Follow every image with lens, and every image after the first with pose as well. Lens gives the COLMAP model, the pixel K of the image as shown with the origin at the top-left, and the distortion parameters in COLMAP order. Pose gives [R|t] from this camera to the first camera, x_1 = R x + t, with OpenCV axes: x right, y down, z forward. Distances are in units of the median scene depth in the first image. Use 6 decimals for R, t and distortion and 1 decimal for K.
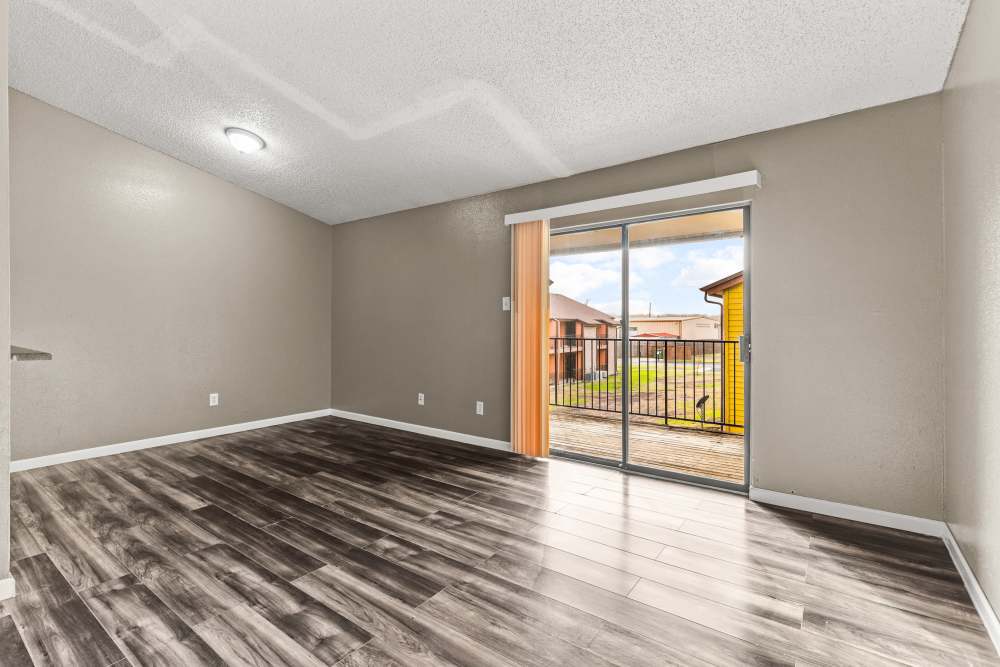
lens RADIAL K [[456.4, 0, 503.7], [0, 456.4, 328.0], [0, 0, 1]] dist [-0.002108, 0.001110]
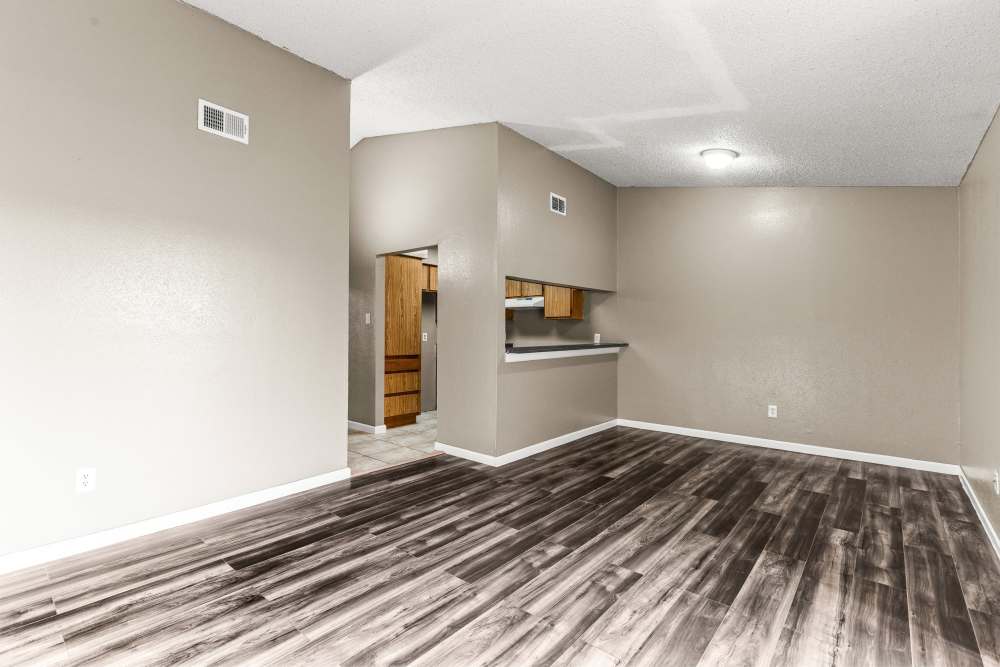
lens RADIAL K [[446.6, 0, 503.9], [0, 446.6, 329.8], [0, 0, 1]] dist [0.012576, -0.001190]
pose [[-0.073306, -0.010054, -0.997259, 0.681976], [-0.012364, 0.999882, -0.009171, -0.009275], [0.997233, 0.011658, -0.073422, 0.858278]]
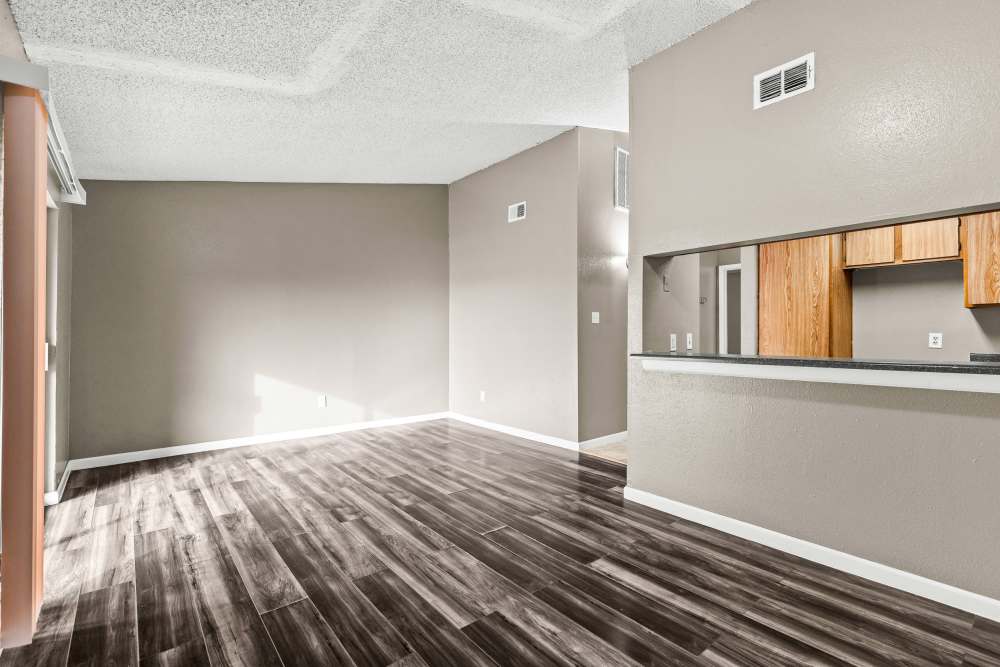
lens RADIAL K [[446.6, 0, 504.9], [0, 446.6, 331.2], [0, 0, 1]] dist [0.012576, -0.001190]
pose [[-0.972416, -0.003193, 0.233232, -0.749294], [-0.001989, 0.999983, 0.005400, -0.019956], [-0.233245, 0.004788, -0.972406, 1.957823]]
